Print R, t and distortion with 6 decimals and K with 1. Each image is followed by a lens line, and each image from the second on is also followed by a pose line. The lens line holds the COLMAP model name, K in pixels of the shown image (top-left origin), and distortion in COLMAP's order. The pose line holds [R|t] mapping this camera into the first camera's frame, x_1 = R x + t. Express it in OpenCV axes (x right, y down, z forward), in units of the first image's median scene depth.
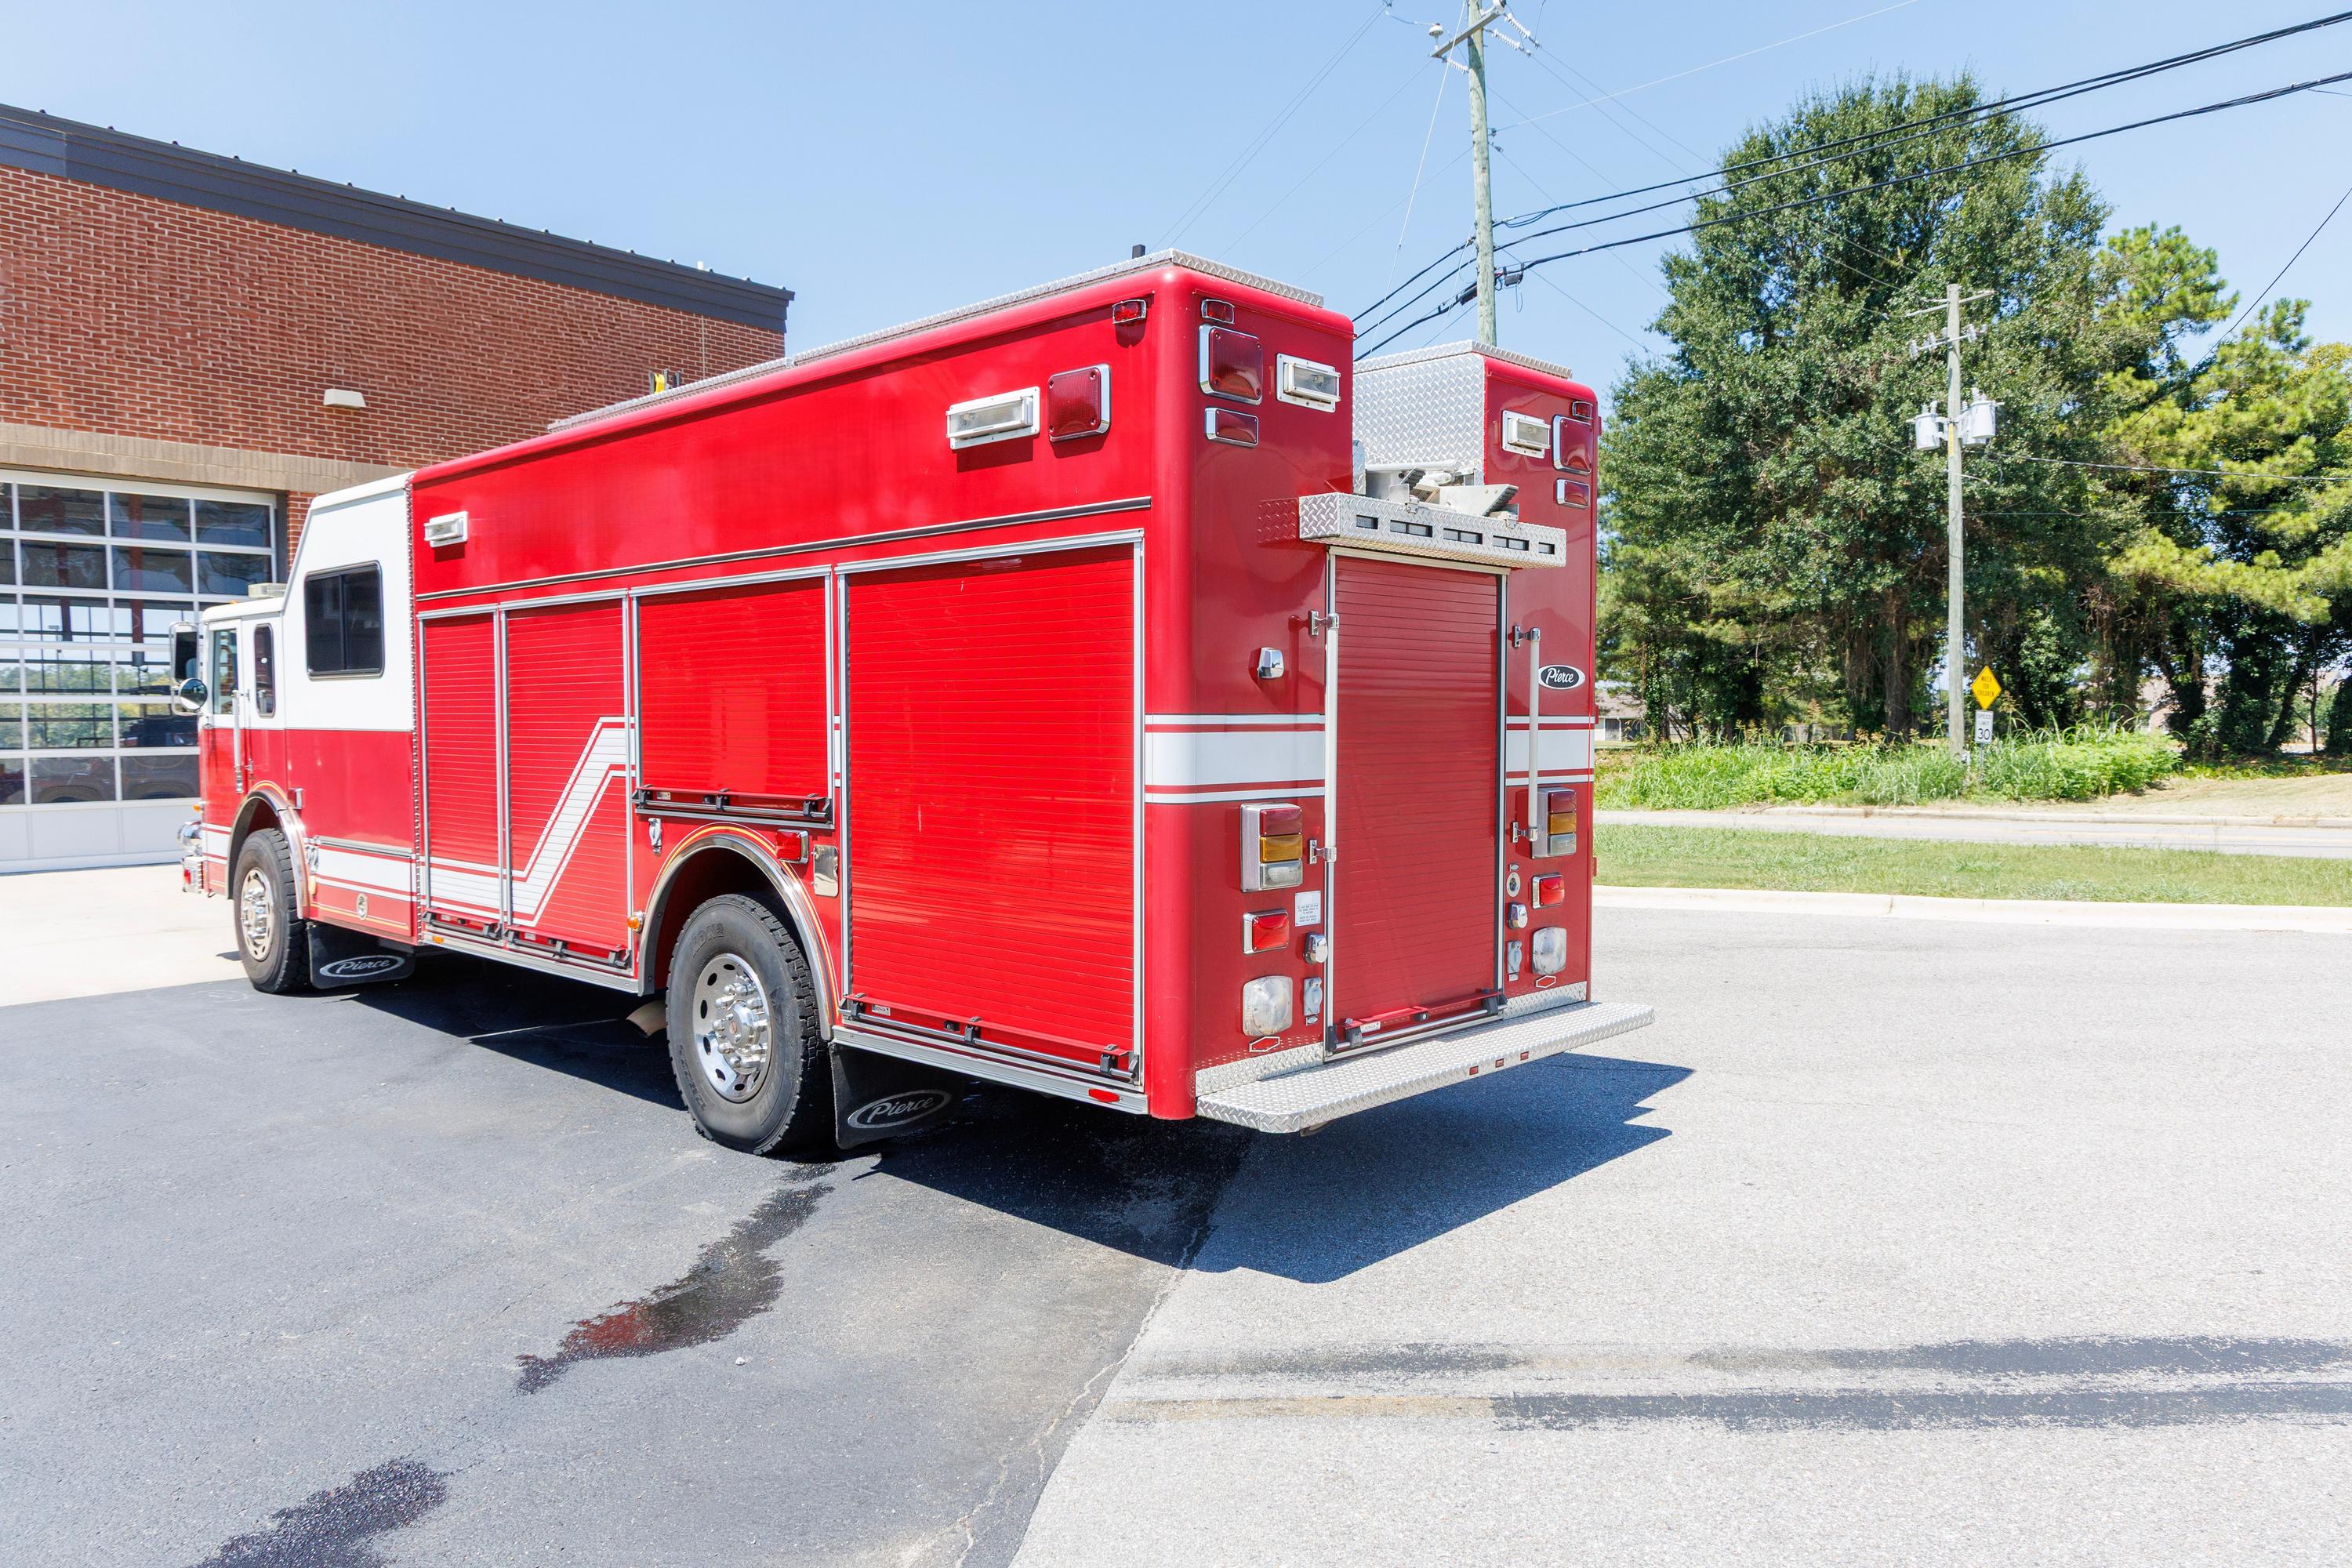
lens RADIAL K [[1616.5, 0, 1215.5], [0, 1616.5, 786.1], [0, 0, 1]] dist [-0.012013, -0.001163]
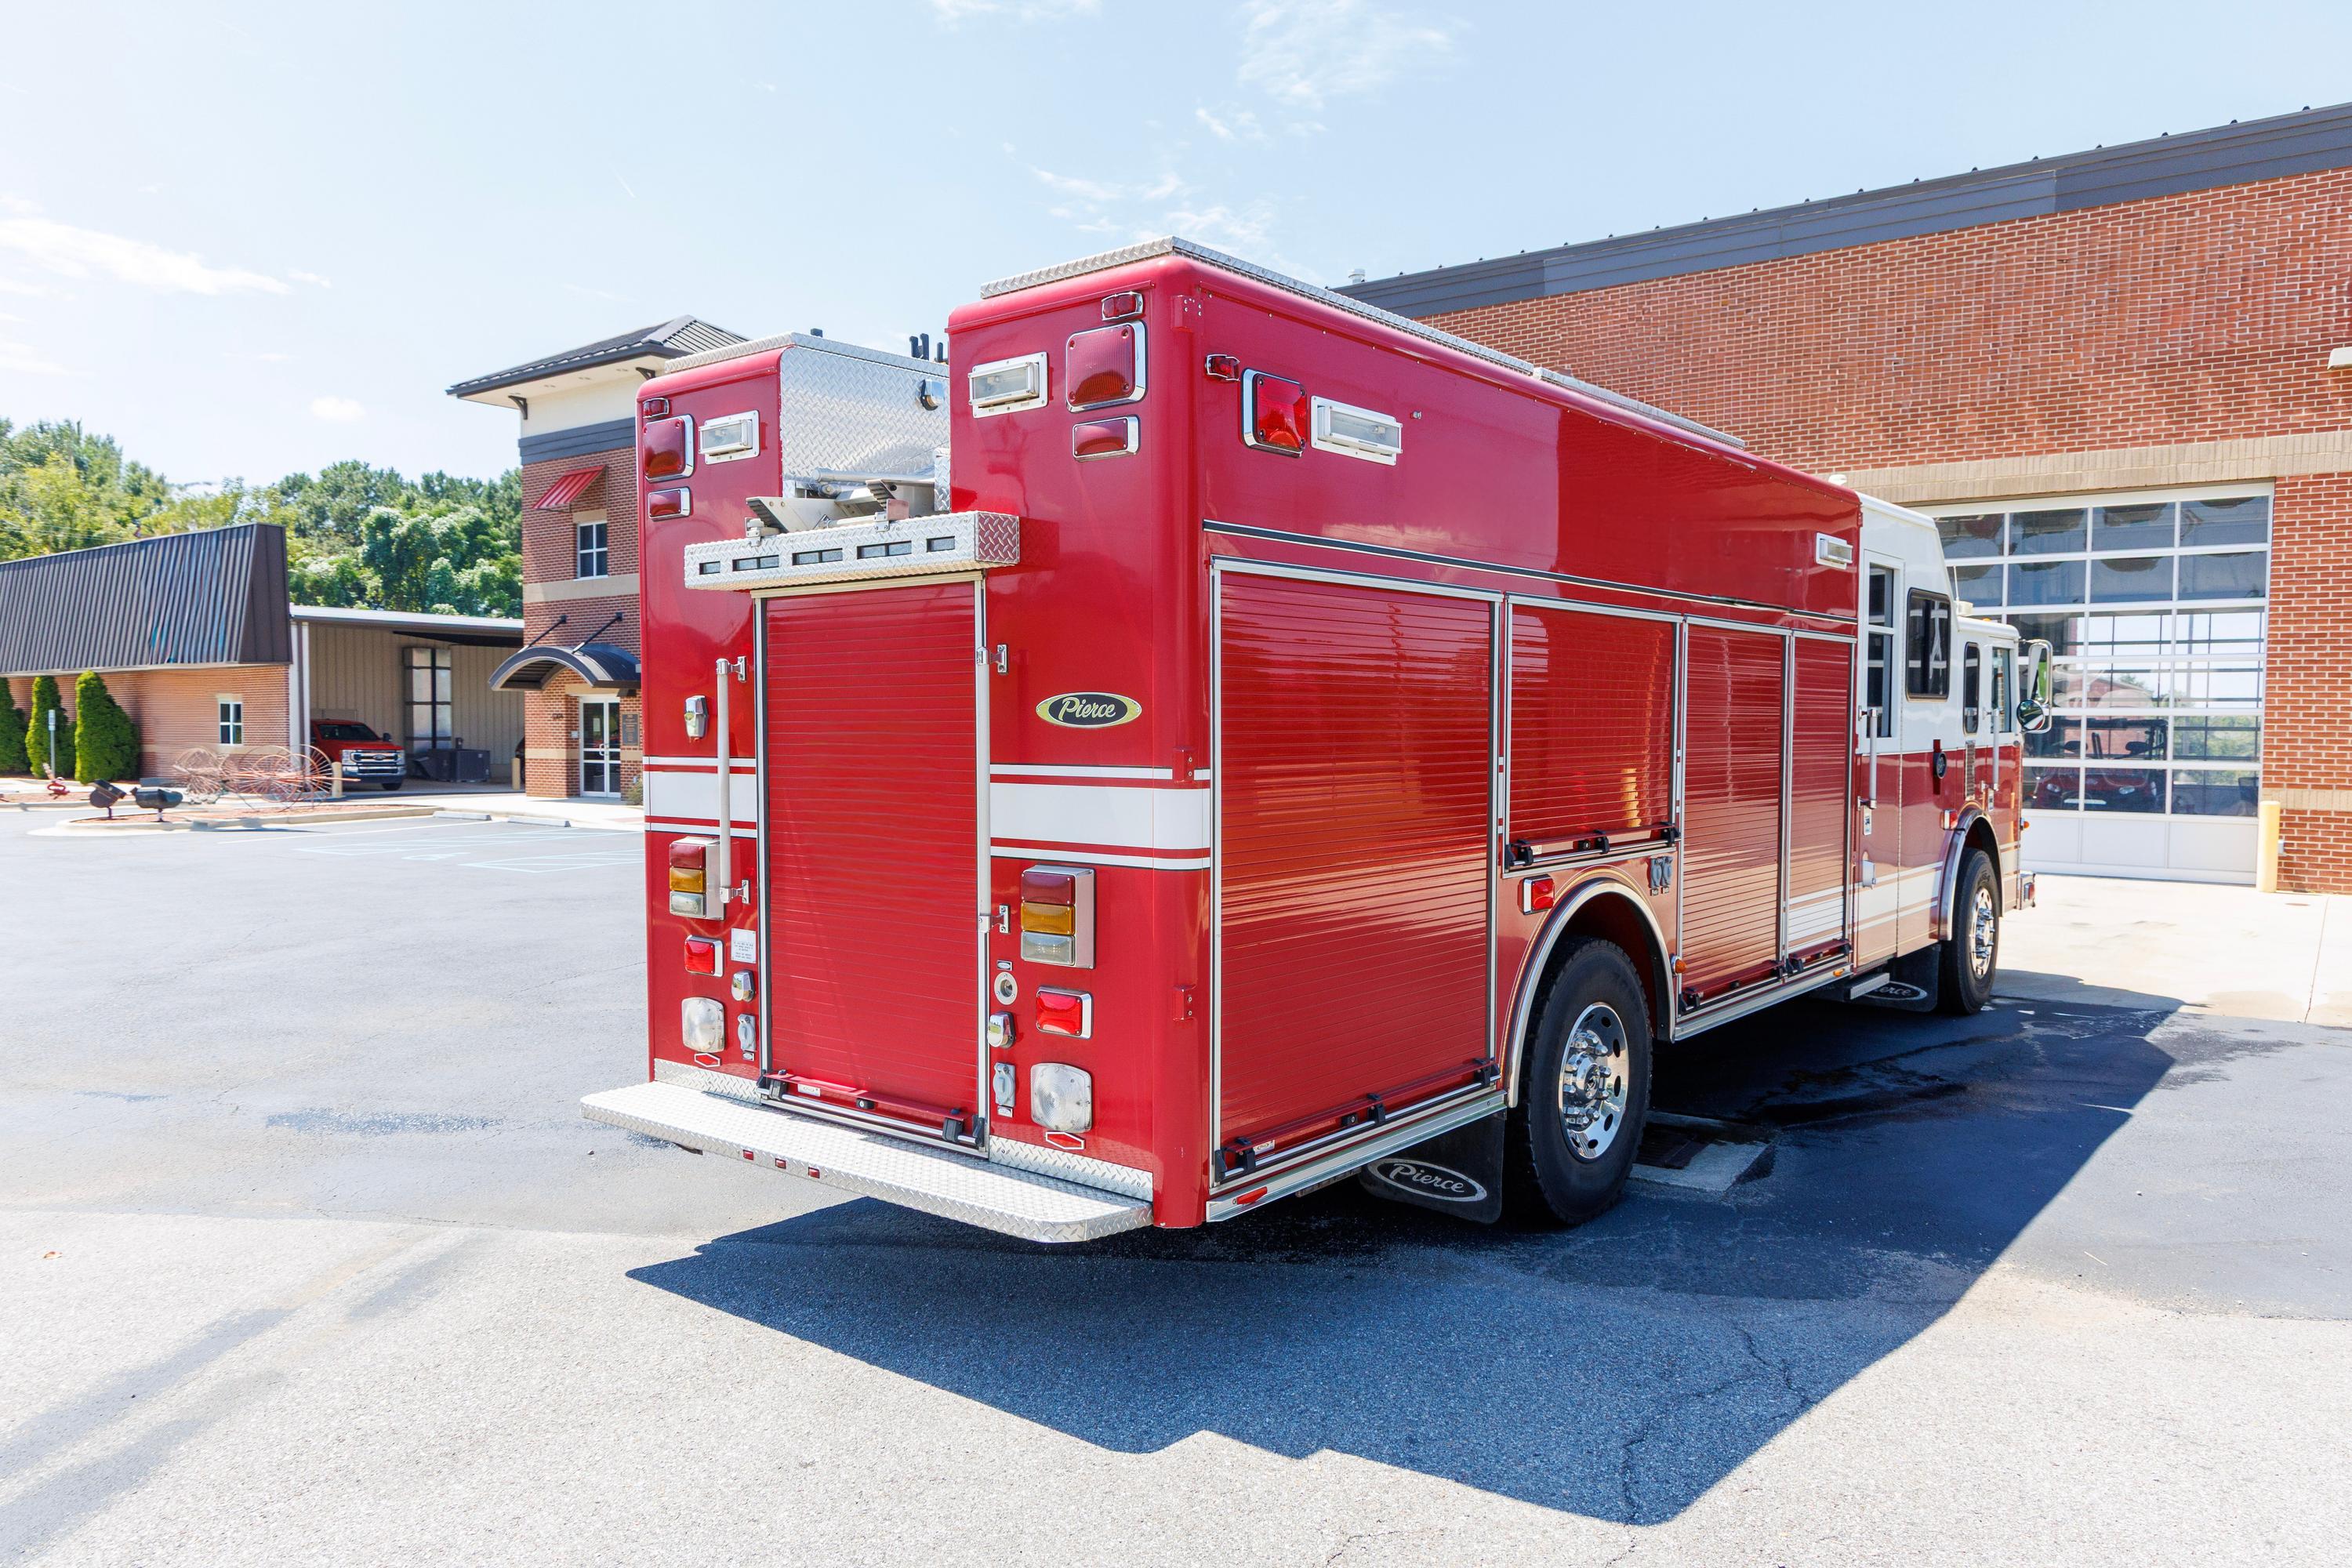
lens RADIAL K [[1645.3, 0, 1156.4], [0, 1645.3, 791.3], [0, 0, 1]] dist [0.006422, 0.001857]
pose [[0.050039, 0.042549, -0.997840, 0.998751], [-0.039453, 0.998396, 0.040595, -0.067928], [0.997968, 0.037336, 0.051638, 1.080913]]
